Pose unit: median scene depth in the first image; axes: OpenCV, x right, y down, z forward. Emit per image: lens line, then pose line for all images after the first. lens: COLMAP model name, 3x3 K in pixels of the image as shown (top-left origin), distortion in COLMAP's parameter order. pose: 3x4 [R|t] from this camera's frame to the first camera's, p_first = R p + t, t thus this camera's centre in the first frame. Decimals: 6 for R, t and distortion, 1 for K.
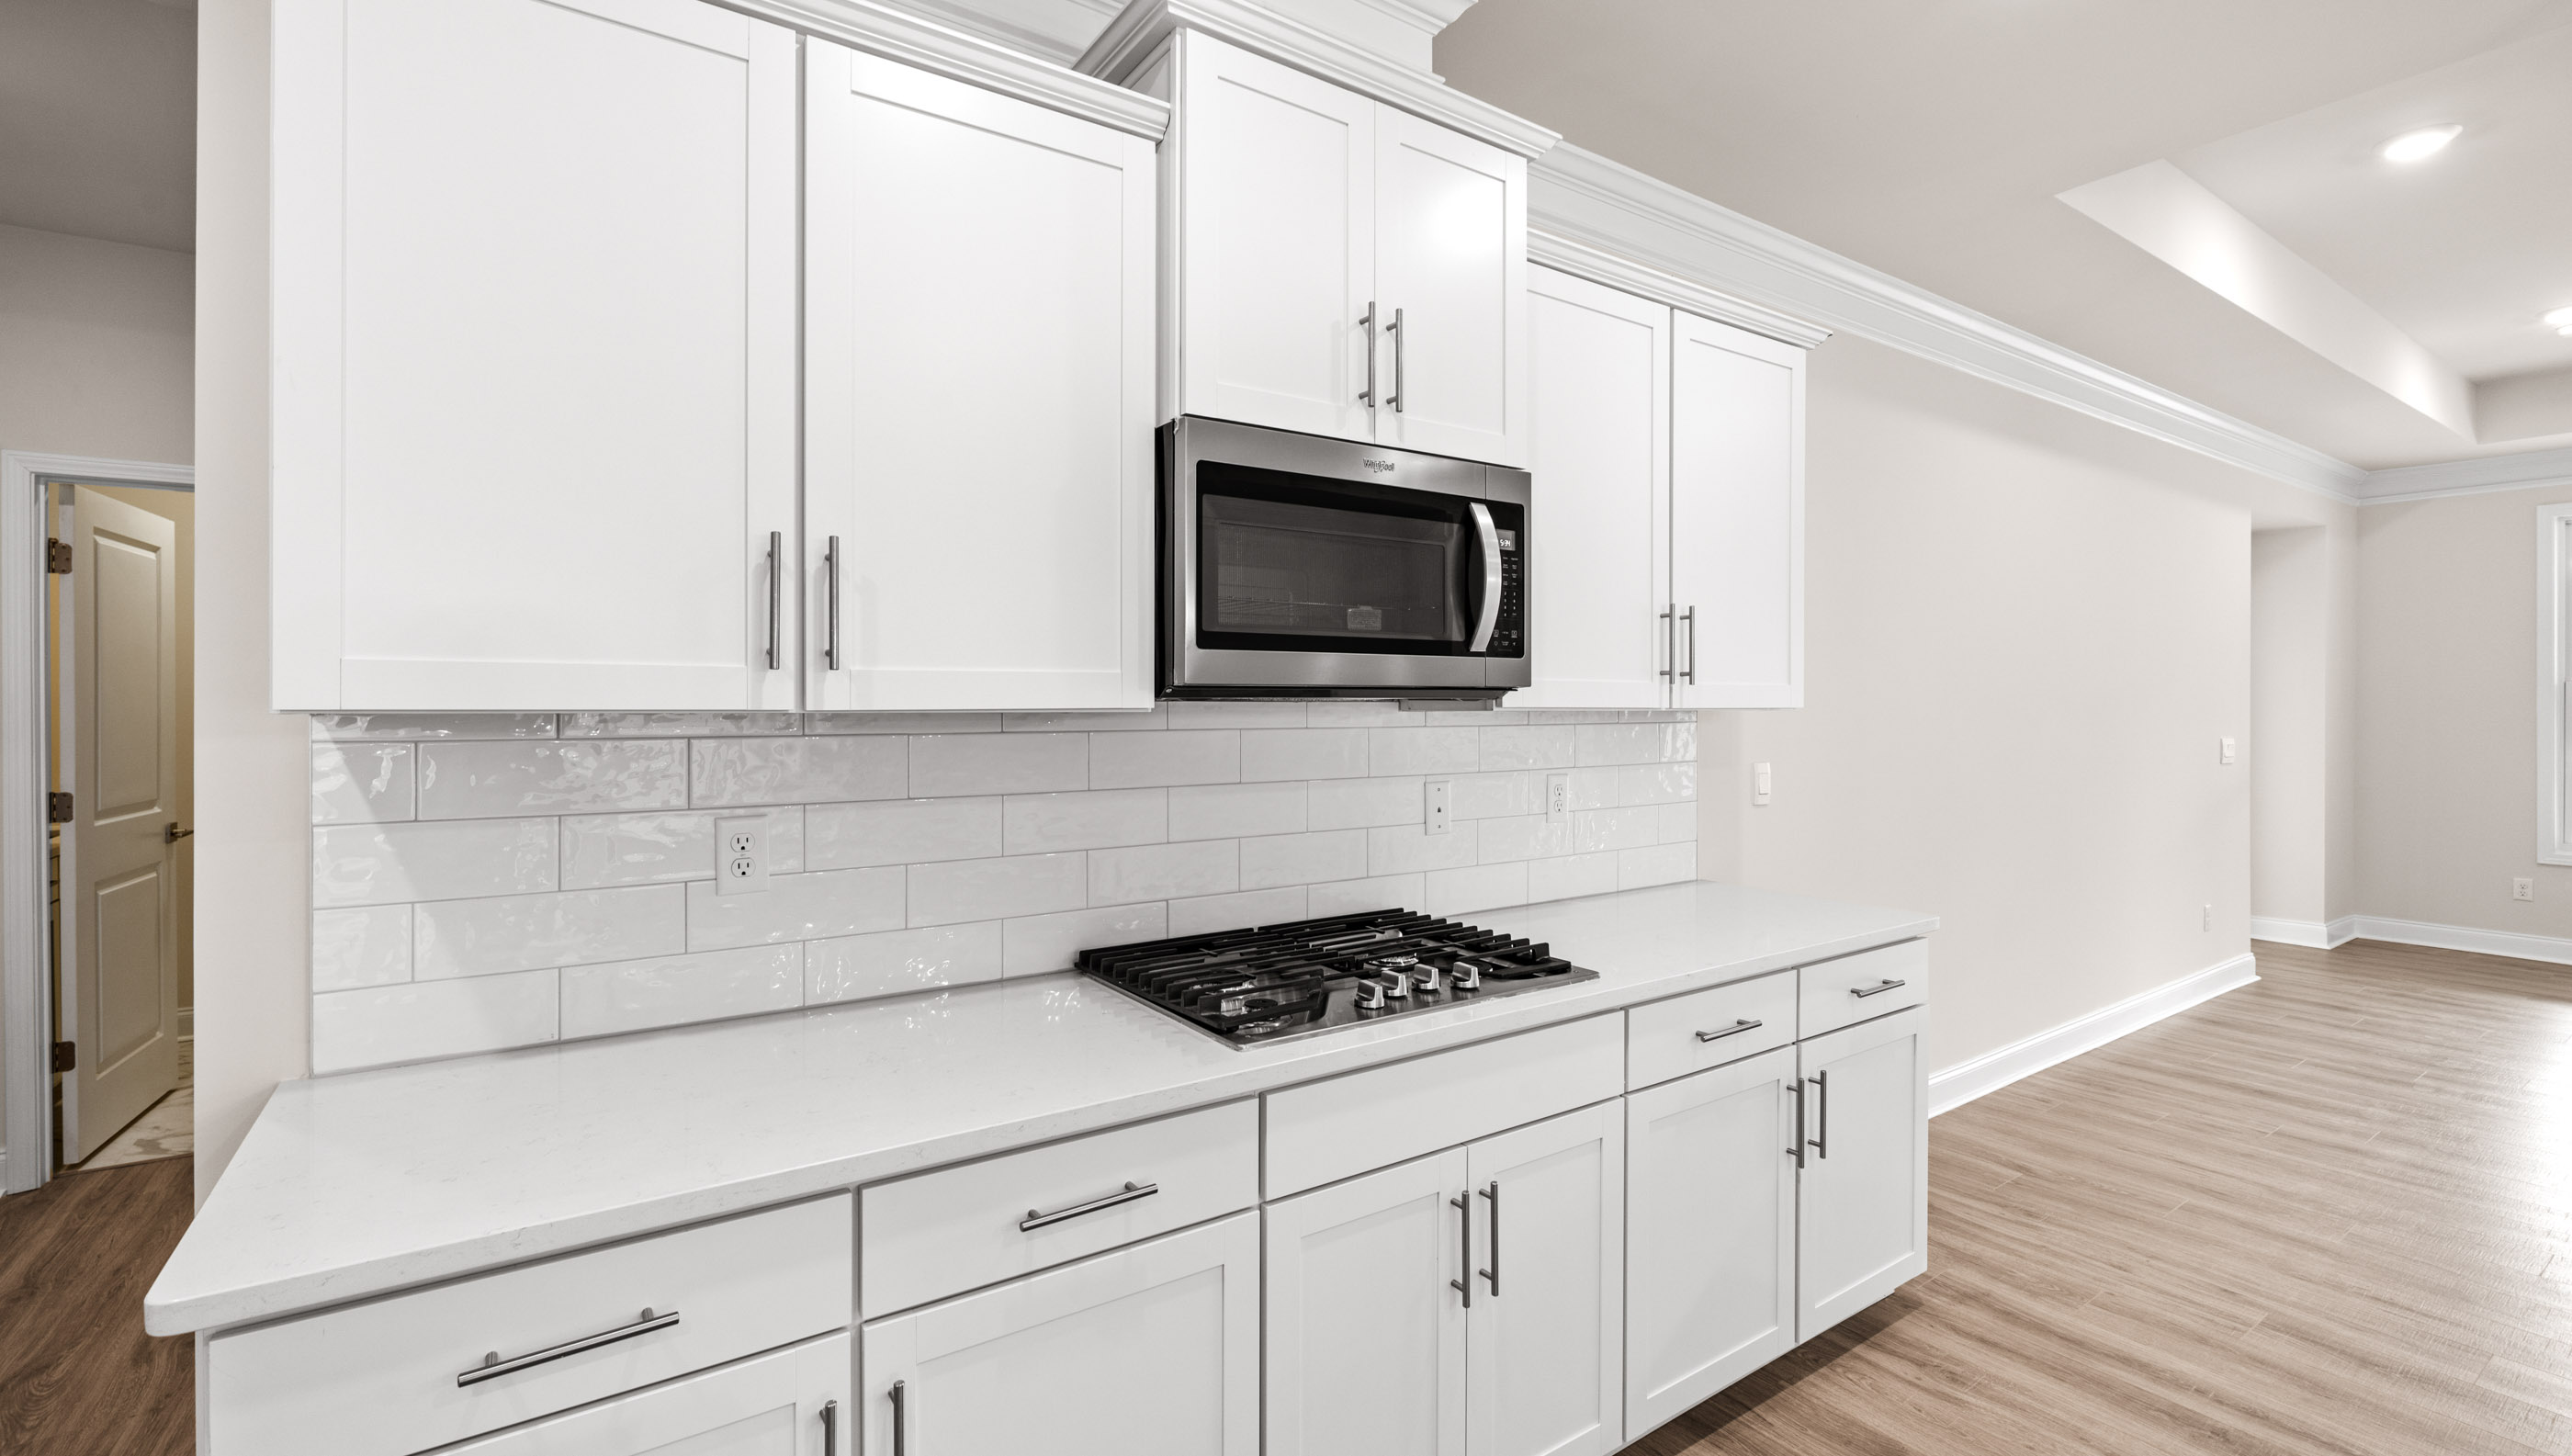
lens RADIAL K [[1094.9, 0, 1275.9], [0, 1094.9, 712.7], [0, 0, 1]] dist [-0.002191, -0.000077]
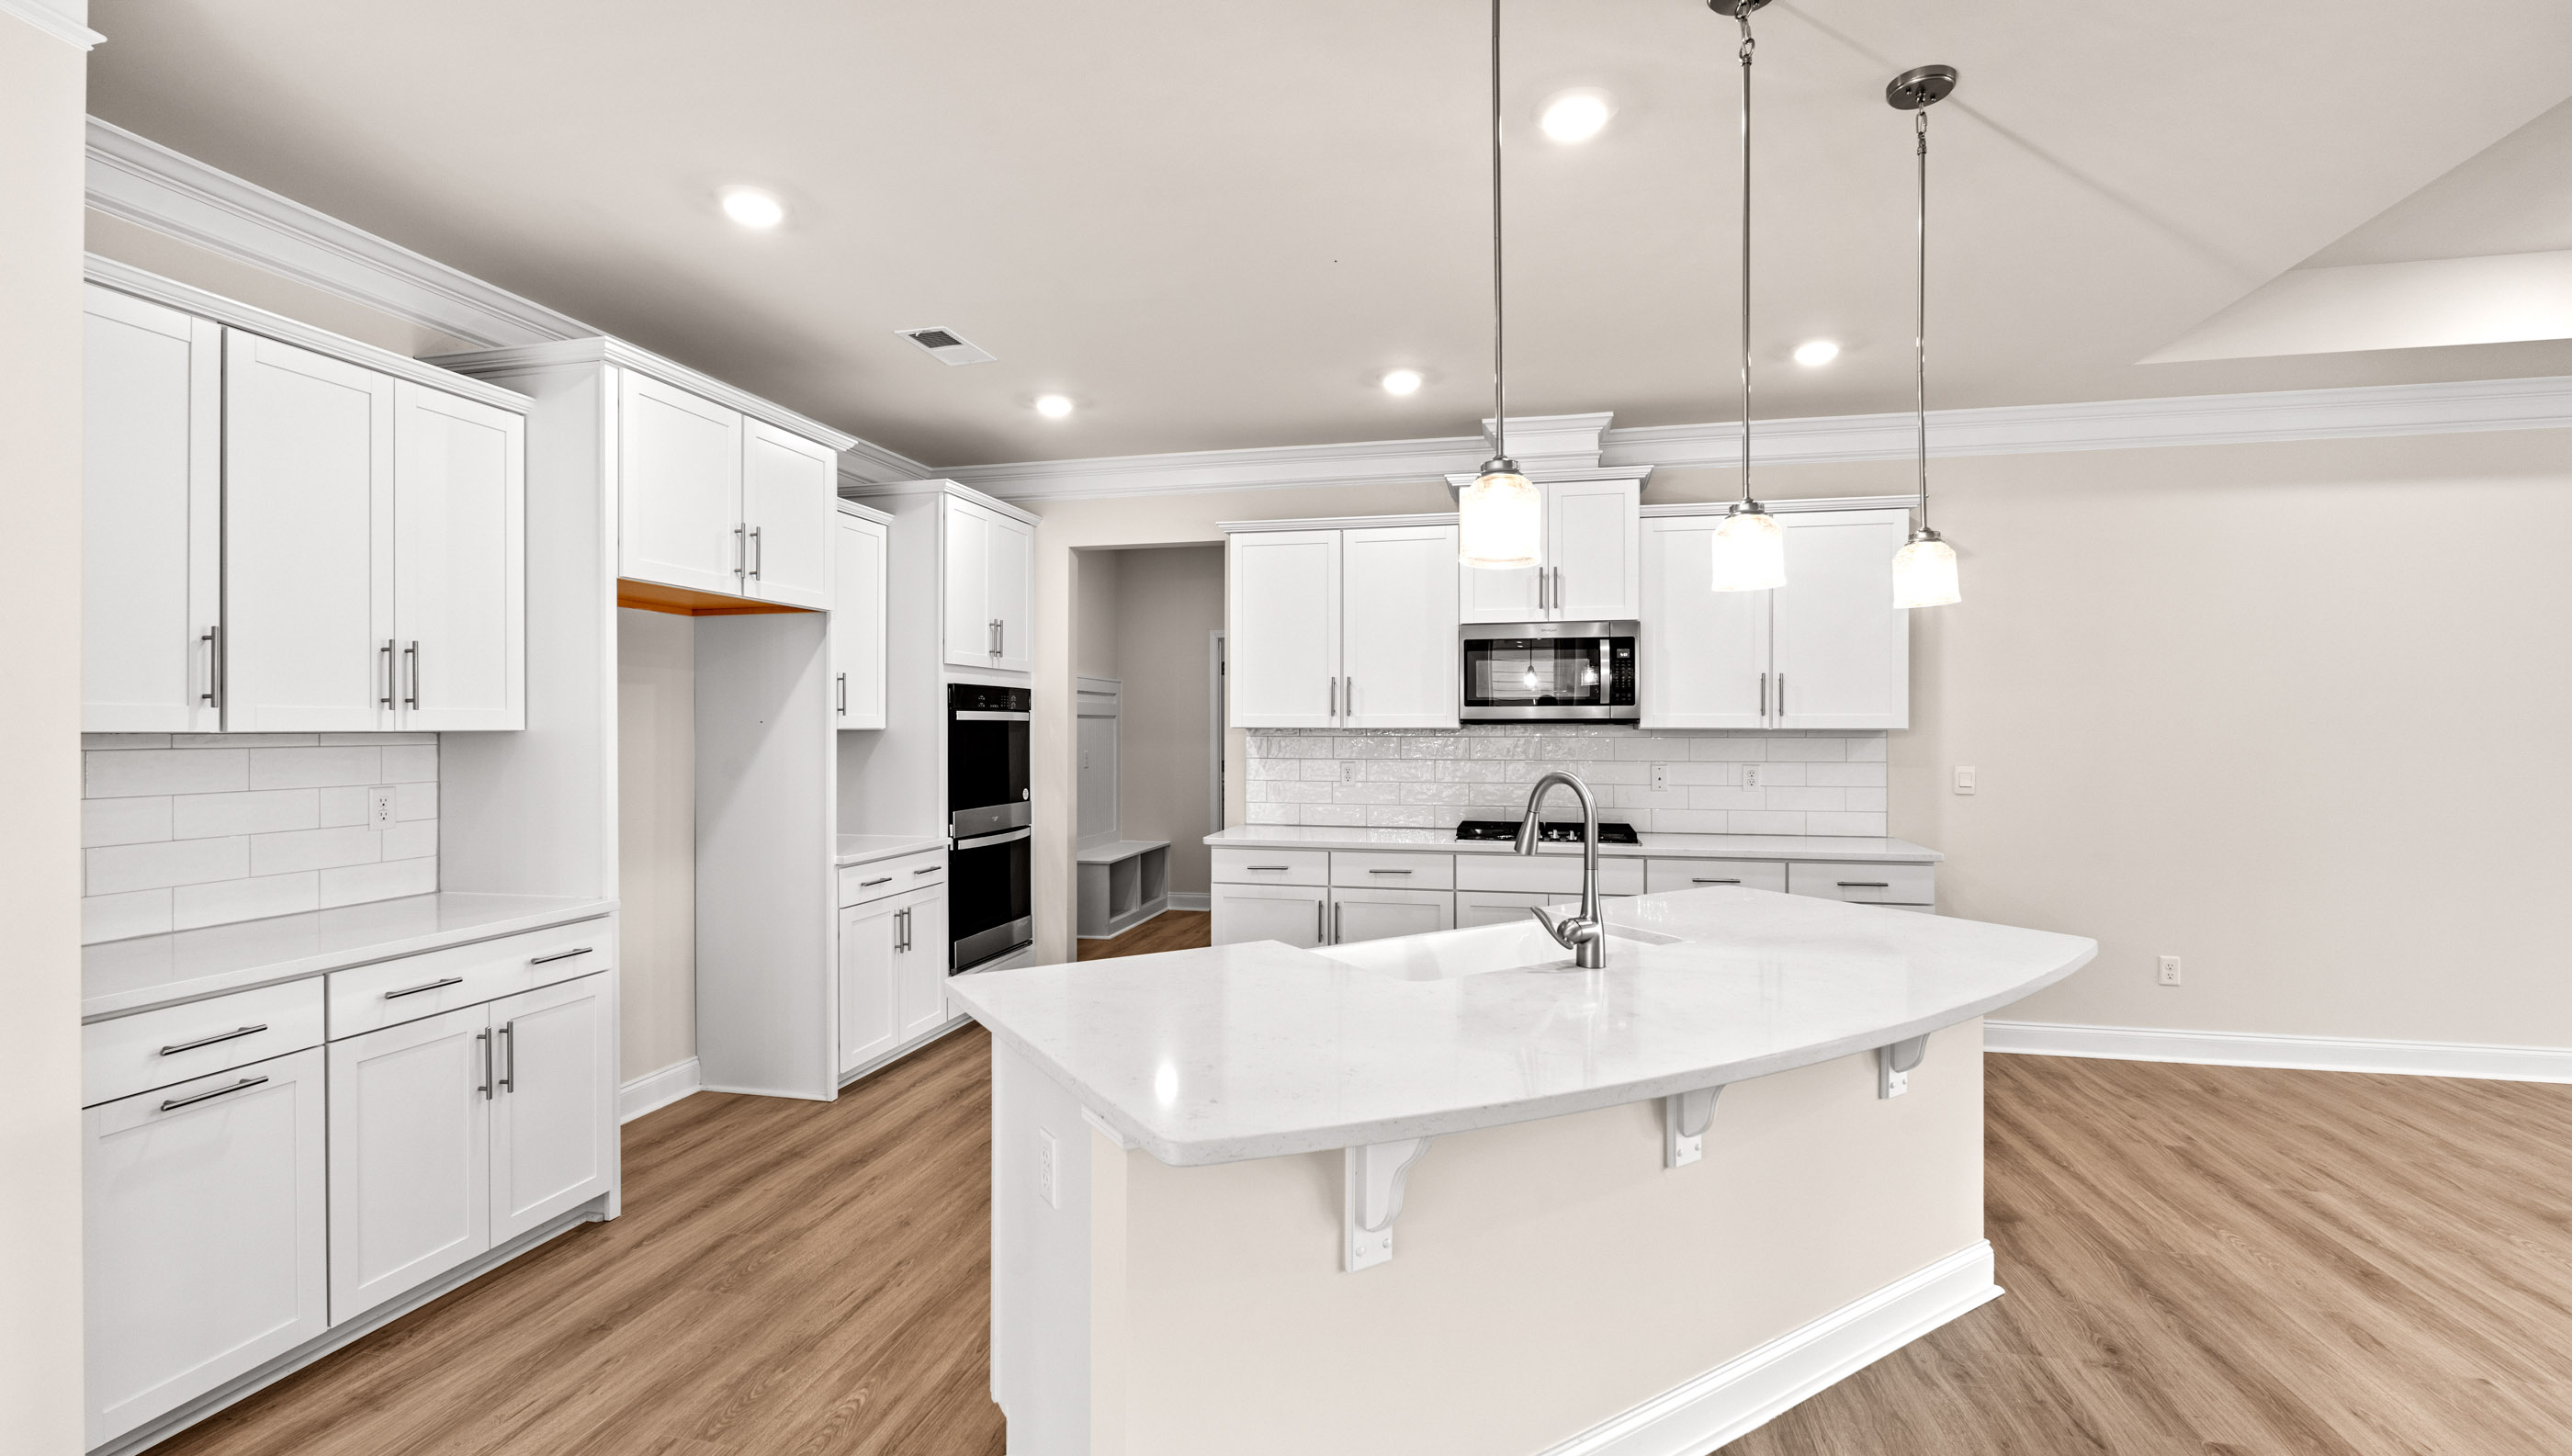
lens RADIAL K [[1094.9, 0, 1289.7], [0, 1094.9, 727.3], [0, 0, 1]] dist [-0.002191, -0.000077]
pose [[0.683301, -0.000242, -0.730137, 1.149554], [-0.004528, 0.999979, -0.004569, 0.007288], [0.730123, 0.006428, 0.683286, -0.860178]]
